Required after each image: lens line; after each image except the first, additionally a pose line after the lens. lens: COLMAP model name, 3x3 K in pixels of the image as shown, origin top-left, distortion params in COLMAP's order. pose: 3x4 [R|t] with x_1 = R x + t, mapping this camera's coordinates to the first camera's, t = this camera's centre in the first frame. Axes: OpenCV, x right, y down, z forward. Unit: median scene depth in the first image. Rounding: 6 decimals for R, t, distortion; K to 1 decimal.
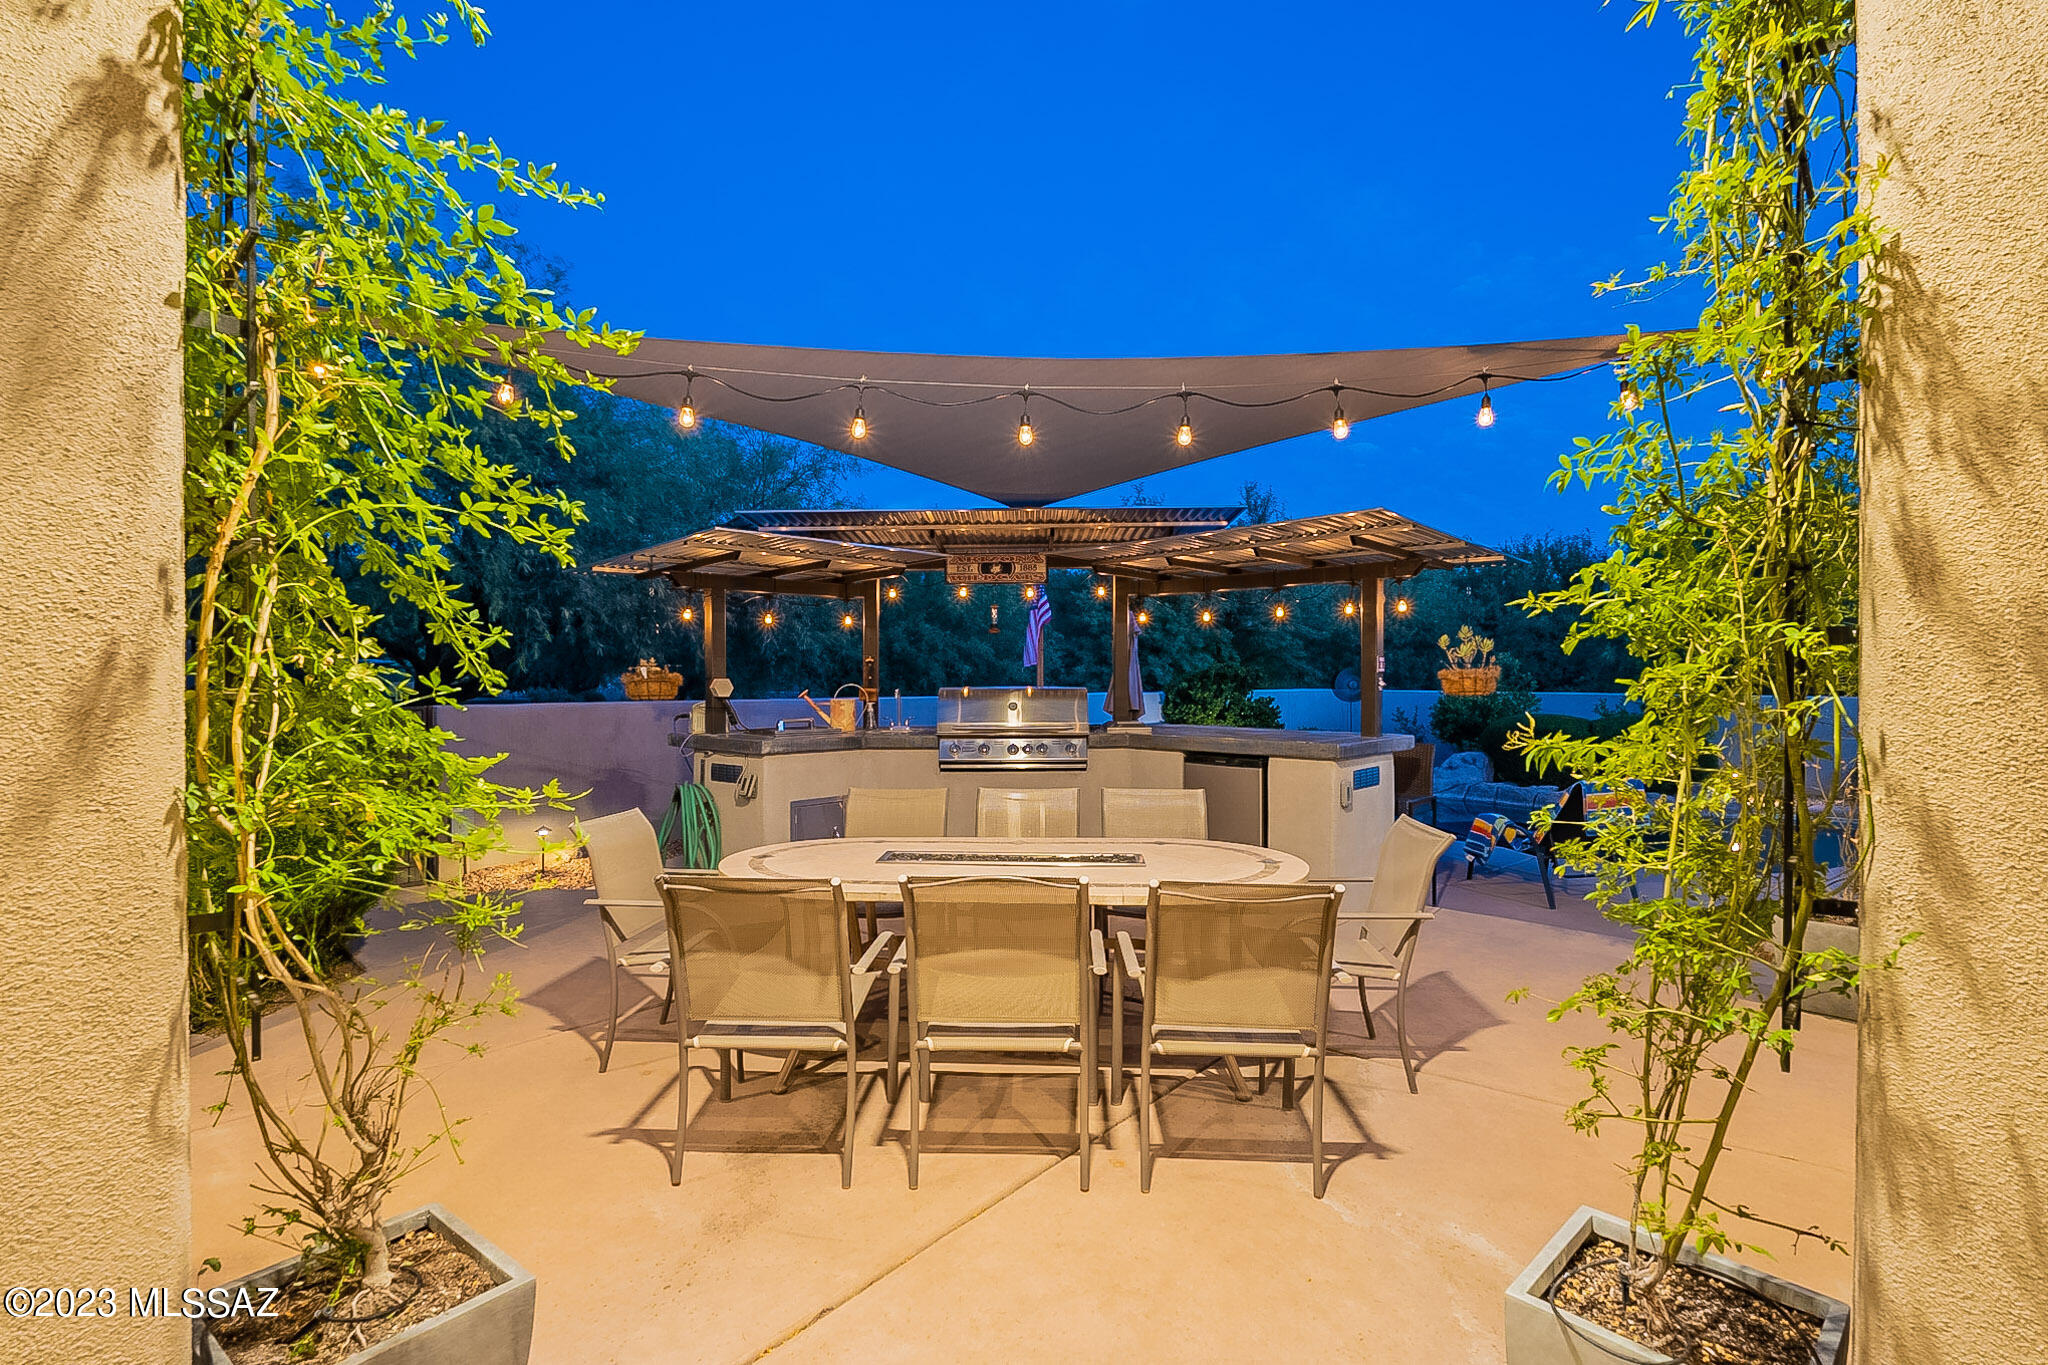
lens RADIAL K [[917.0, 0, 1024.0], [0, 917.0, 682.5], [0, 0, 1]] dist [-0.005247, -0.000184]
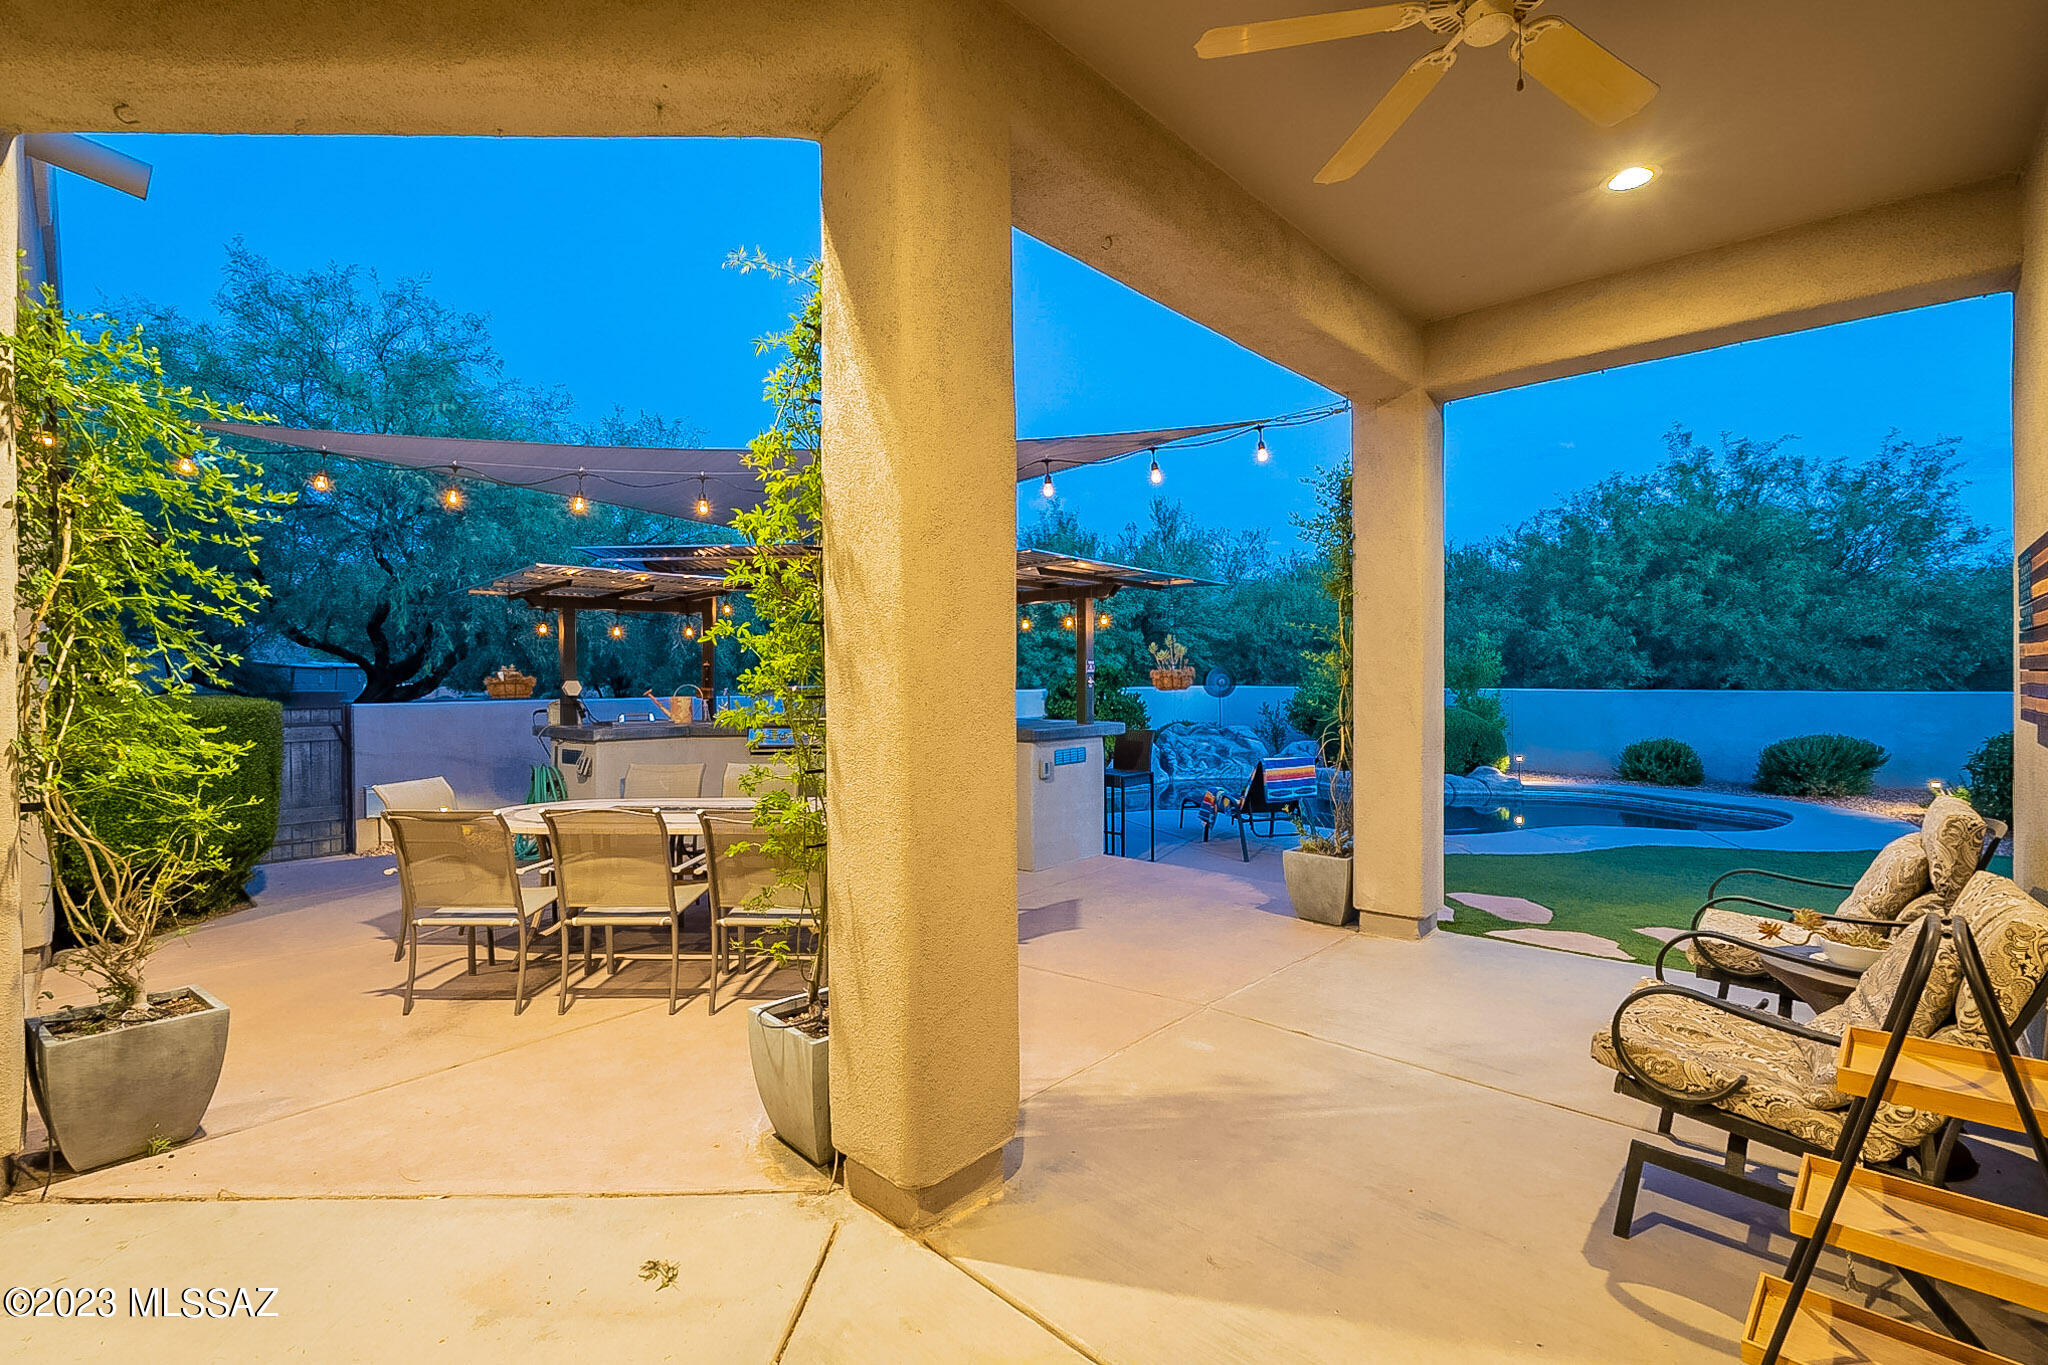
lens RADIAL K [[893.1, 0, 1024.0], [0, 893.1, 682.5], [0, 0, 1]] dist [0.001563, -0.000281]
pose [[0.999941, -0.005560, 0.009288, 0.375586], [0.005543, 0.999983, 0.001909, -0.001002], [-0.009298, -0.001858, 0.999955, -0.292524]]
